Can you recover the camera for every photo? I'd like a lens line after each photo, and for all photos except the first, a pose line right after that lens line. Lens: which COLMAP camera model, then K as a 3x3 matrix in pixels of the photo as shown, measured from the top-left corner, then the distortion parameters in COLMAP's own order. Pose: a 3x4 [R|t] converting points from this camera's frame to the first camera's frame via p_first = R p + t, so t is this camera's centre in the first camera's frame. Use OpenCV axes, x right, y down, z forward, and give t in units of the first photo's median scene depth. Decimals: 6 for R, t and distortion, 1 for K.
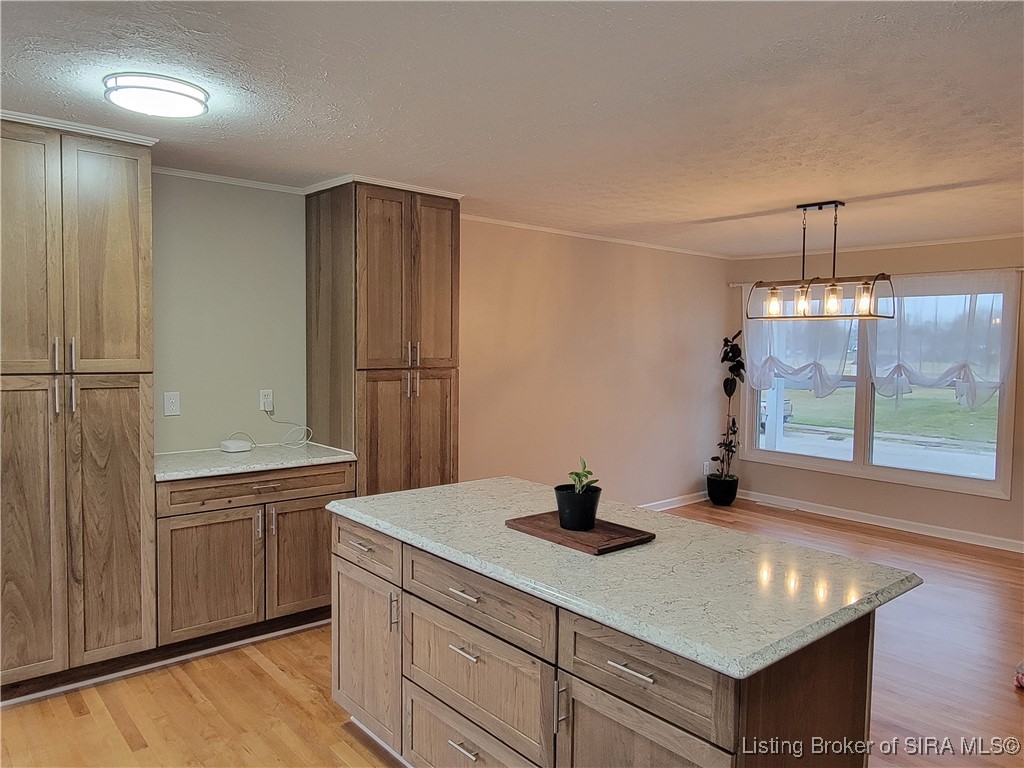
lens RADIAL K [[711.9, 0, 515.4], [0, 711.9, 380.3], [0, 0, 1]] dist [-0.011616, -0.000766]
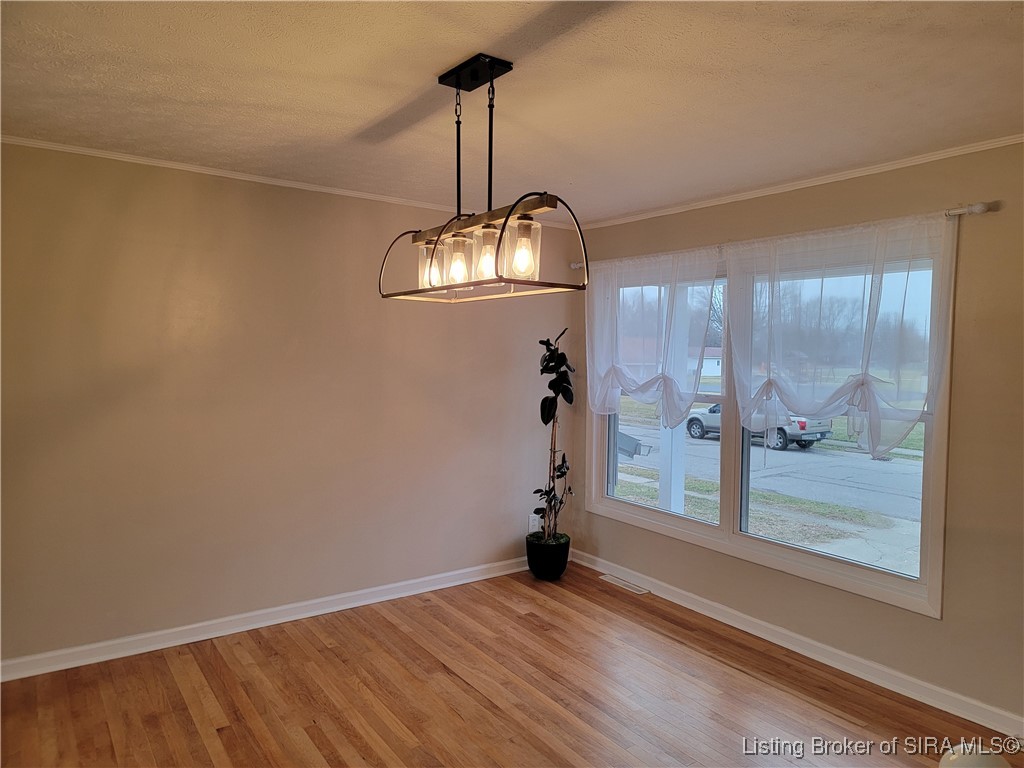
lens RADIAL K [[707.1, 0, 513.5], [0, 707.1, 387.1], [0, 0, 1]] dist [0.070545, -0.003010]
pose [[0.996330, 0.006381, -0.085351, 0.326511], [-0.006584, 0.999976, -0.002096, -0.011022], [0.085336, 0.002650, 0.996349, 0.310262]]
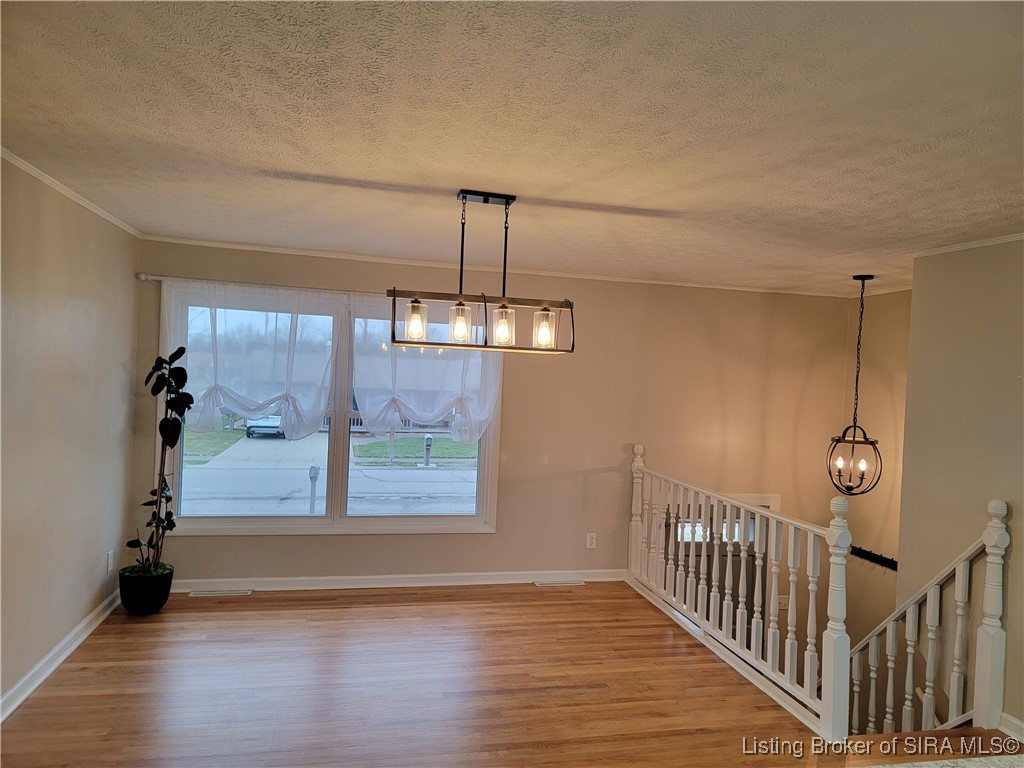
lens RADIAL K [[718.8, 0, 526.3], [0, 718.8, 392.1], [0, 0, 1]] dist [0.036258, -0.007070]
pose [[0.462563, -0.012282, 0.886502, -0.142727], [0.007229, 0.999923, 0.010082, -0.031789], [-0.886557, 0.001745, 0.462616, 0.393770]]
